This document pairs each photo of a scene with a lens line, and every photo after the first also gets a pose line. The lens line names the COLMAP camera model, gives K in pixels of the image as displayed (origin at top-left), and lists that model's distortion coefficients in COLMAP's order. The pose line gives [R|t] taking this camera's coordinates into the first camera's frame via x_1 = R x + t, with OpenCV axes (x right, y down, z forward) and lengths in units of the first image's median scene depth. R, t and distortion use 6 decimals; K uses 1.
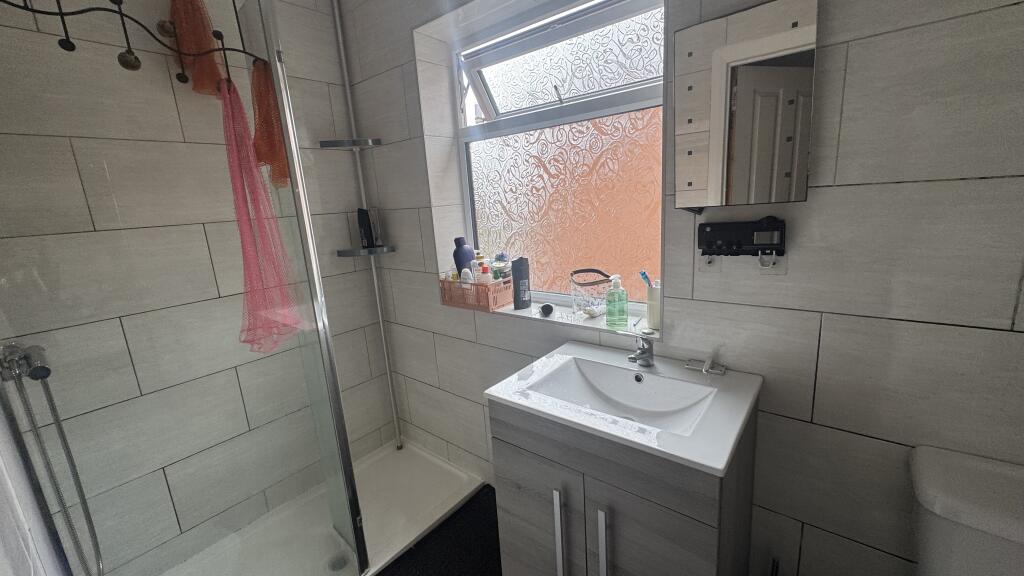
lens RADIAL K [[406.3, 0, 511.5], [0, 406.3, 287.0], [0, 0, 1]] dist [-0.006241, 0.000874]
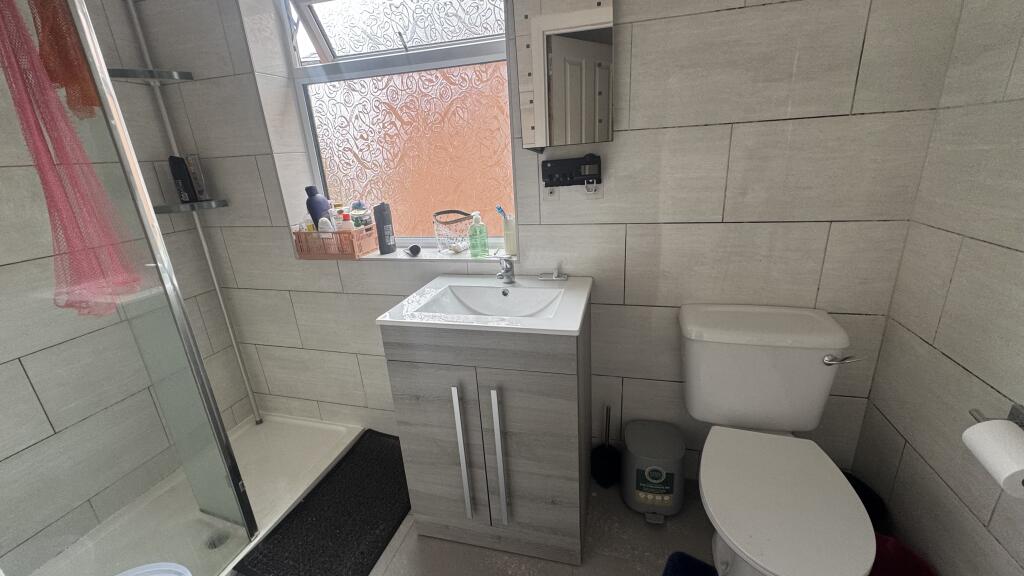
lens RADIAL K [[406.3, 0, 513.8], [0, 406.3, 287.0], [0, 0, 1]] dist [-0.006241, 0.000874]
pose [[0.914644, -0.113436, 0.388019, -0.100053], [0.081453, 0.991851, 0.097963, 0.067481], [-0.395970, -0.057996, 0.916430, -0.092727]]
